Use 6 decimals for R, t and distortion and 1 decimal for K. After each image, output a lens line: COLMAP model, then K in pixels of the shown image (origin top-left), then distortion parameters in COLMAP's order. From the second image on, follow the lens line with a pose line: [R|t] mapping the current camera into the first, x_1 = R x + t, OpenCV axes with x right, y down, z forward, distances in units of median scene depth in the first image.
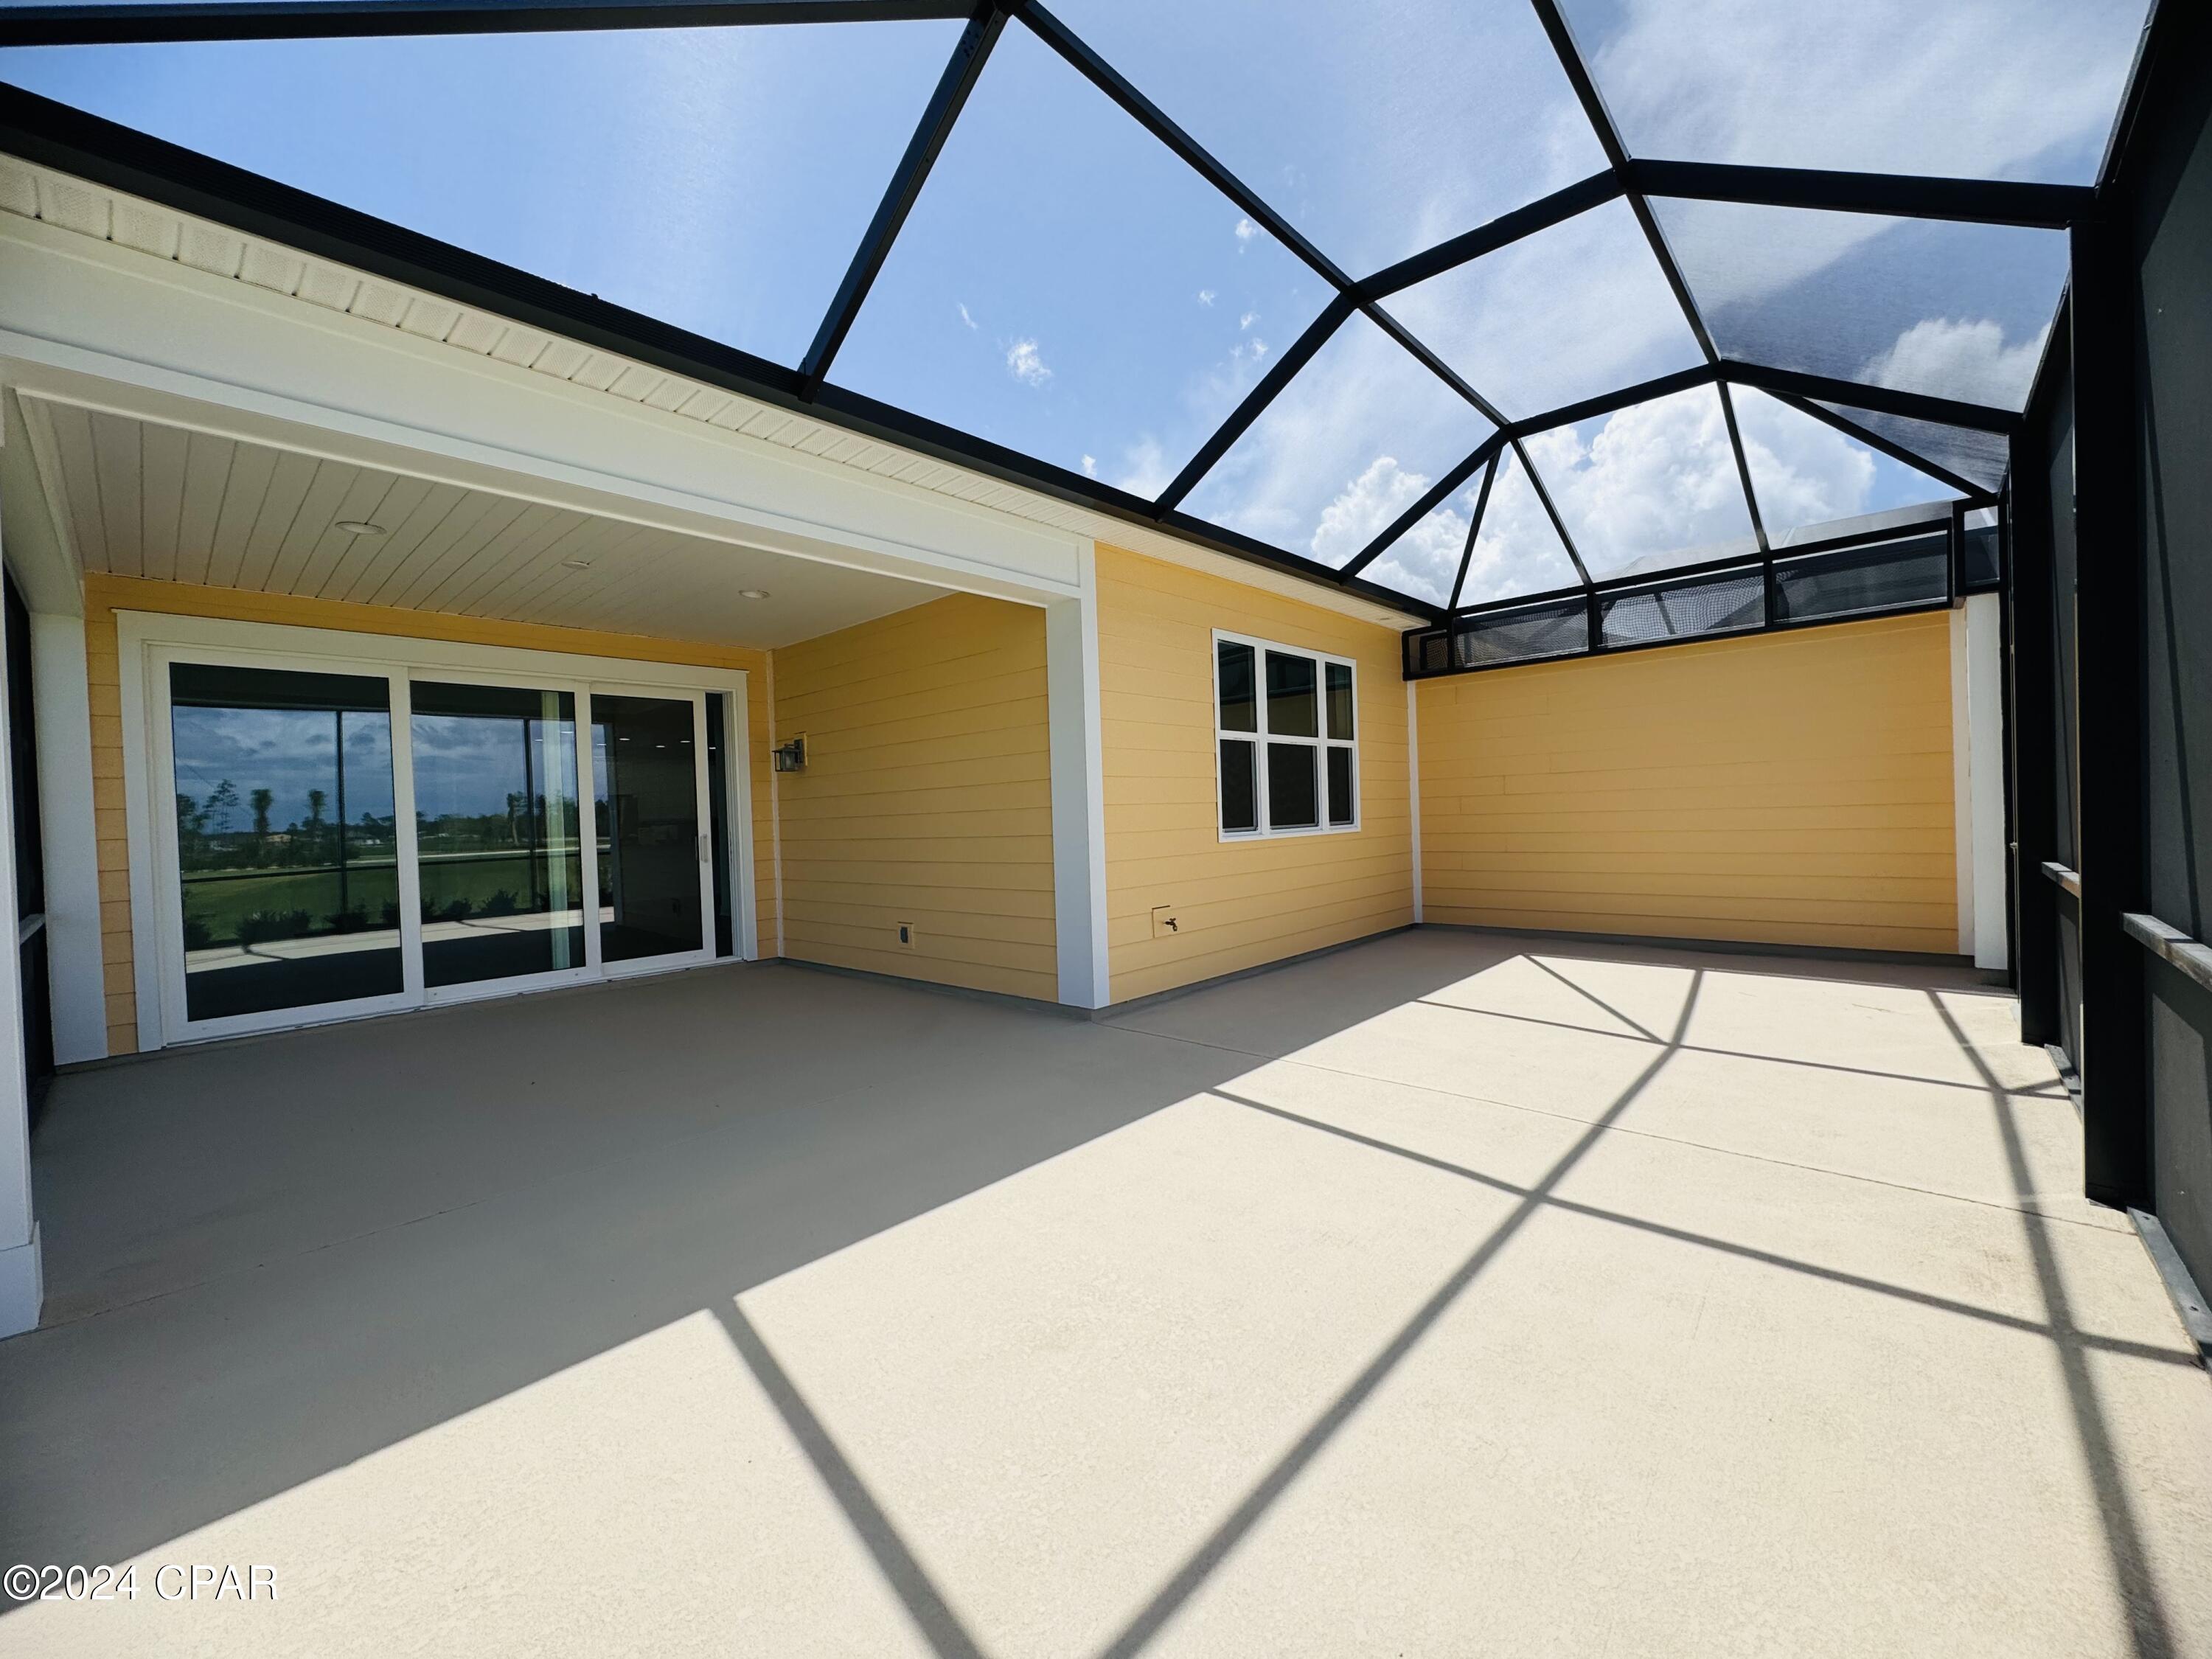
lens RADIAL K [[882.4, 0, 1090.1], [0, 882.4, 816.0], [0, 0, 1]] dist [-0.002474, 0.000792]
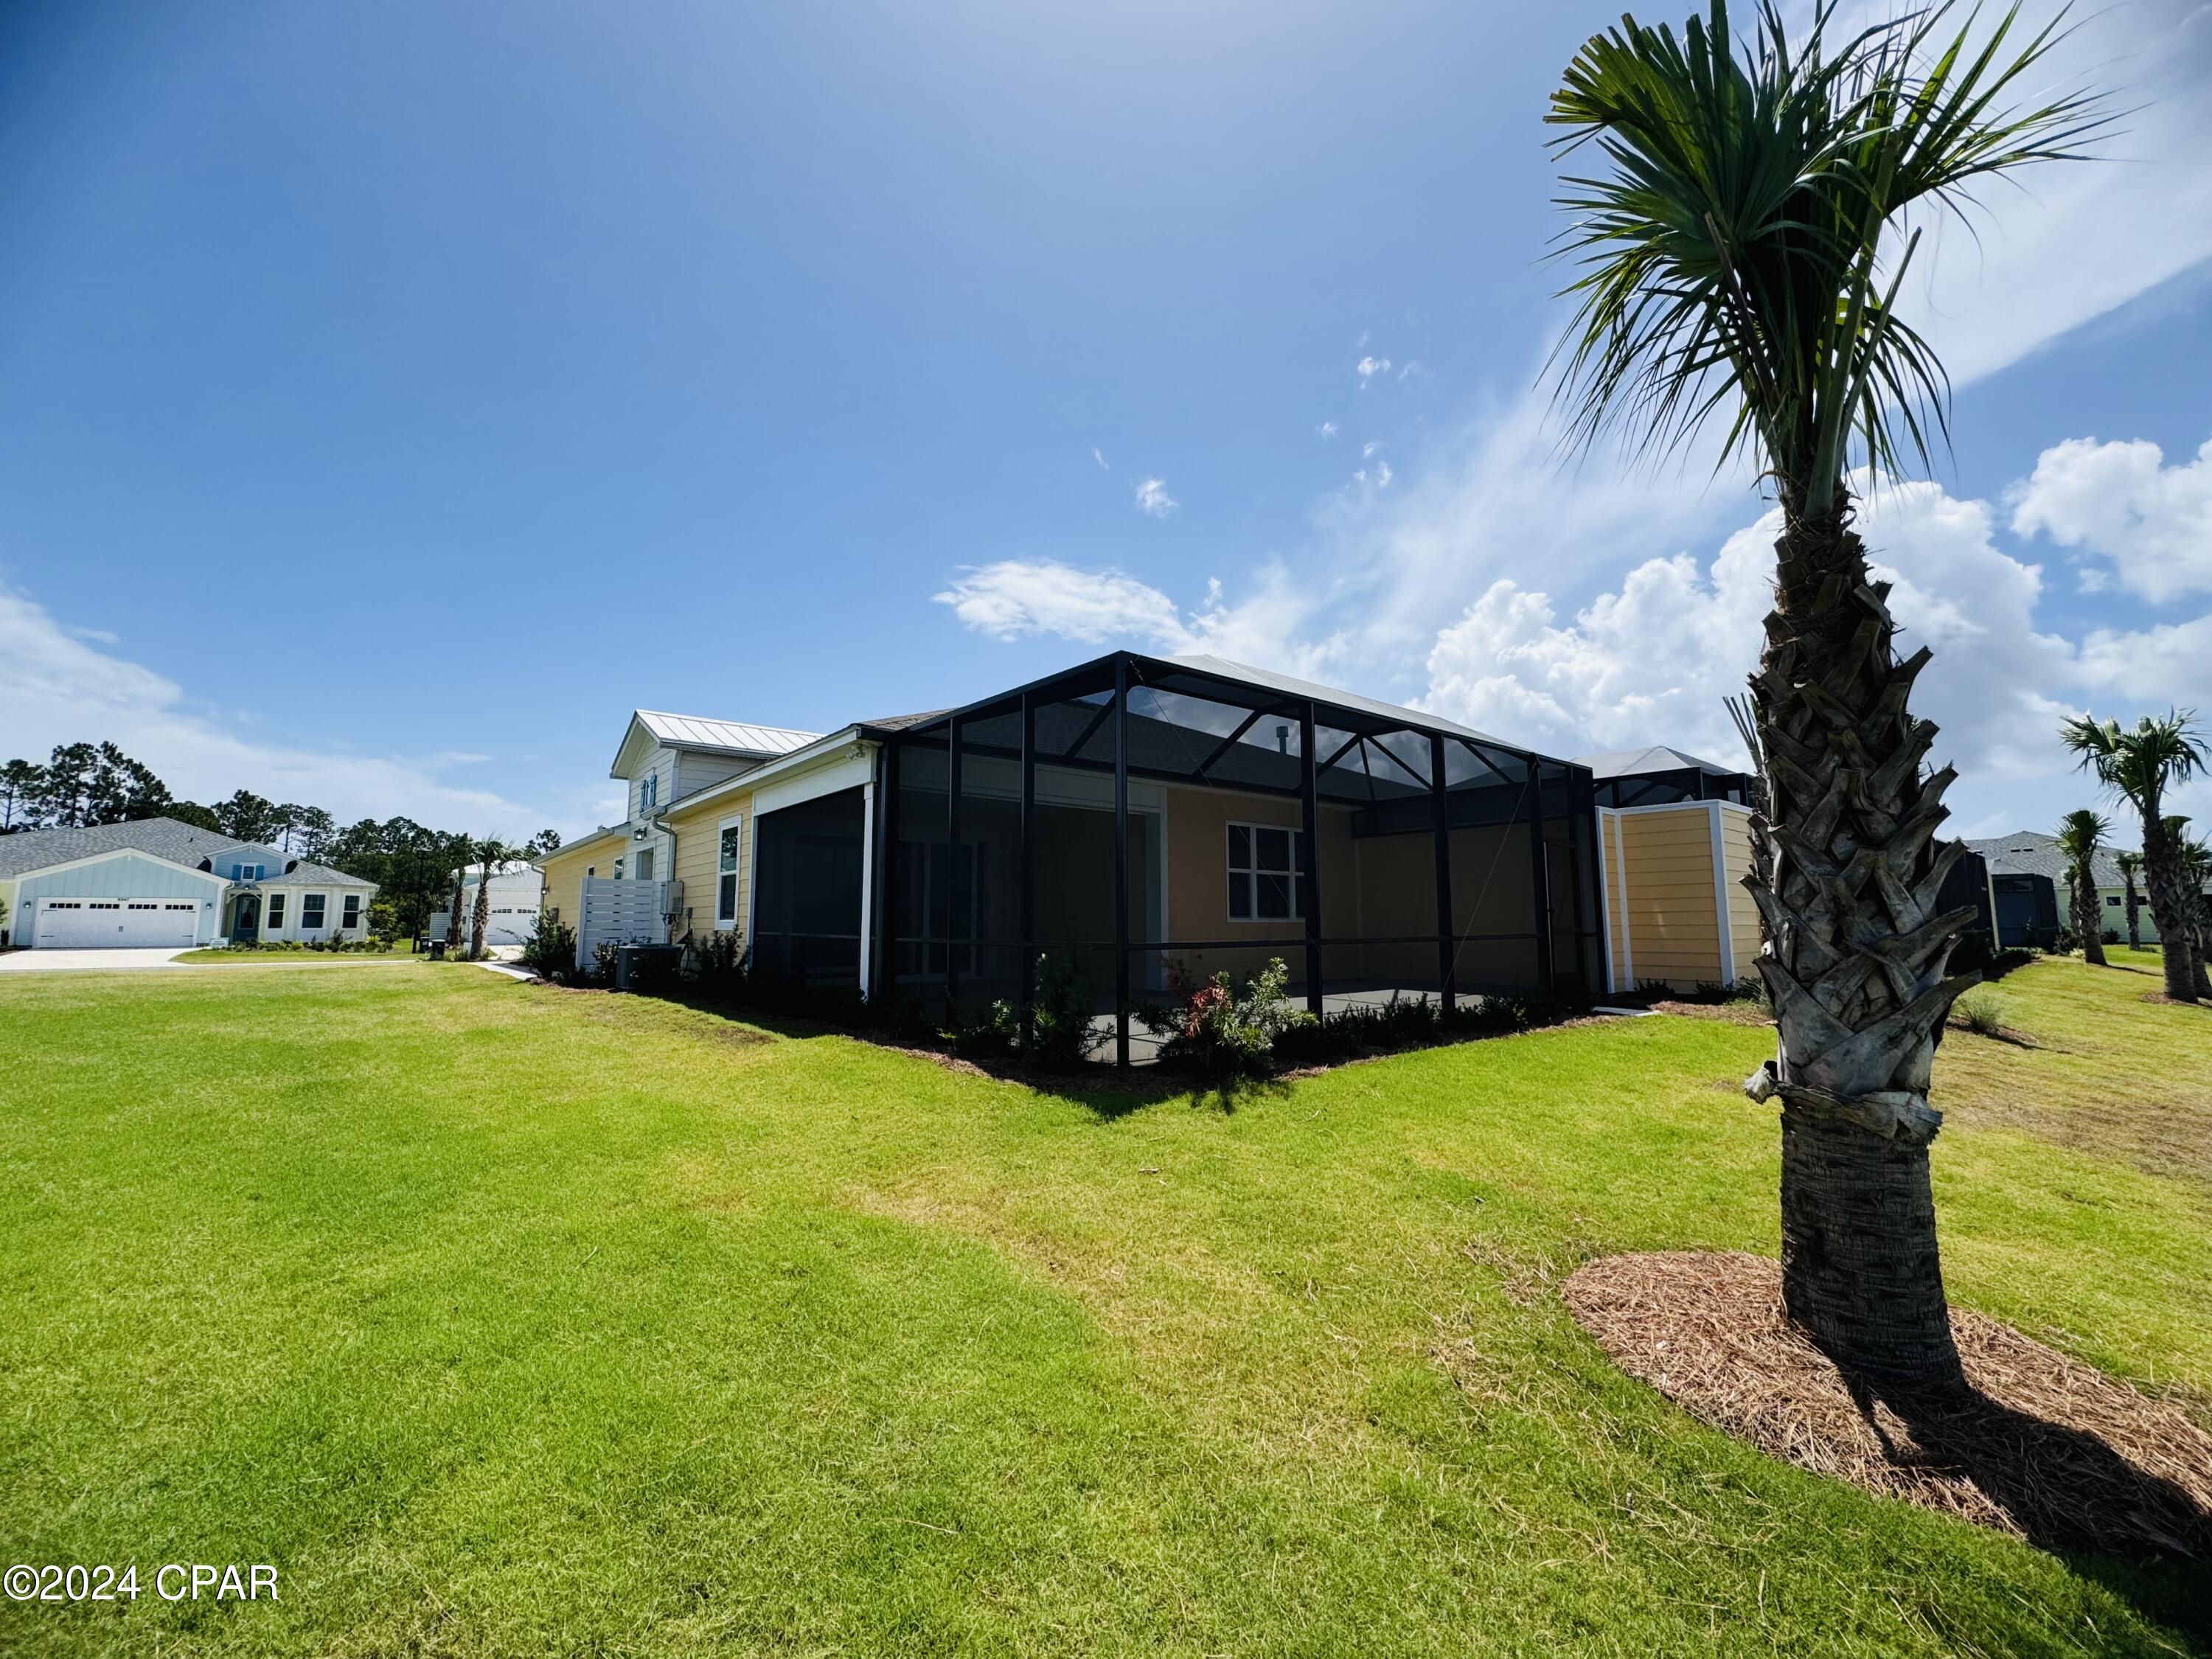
lens RADIAL K [[882.4, 0, 1108.0], [0, 882.4, 829.3], [0, 0, 1]] dist [-0.002474, 0.000792]
pose [[0.993146, 0.014982, -0.115913, 0.073224], [-0.027563, 0.993799, -0.107716, 0.031482], [0.113580, 0.110173, 0.987401, -0.779414]]
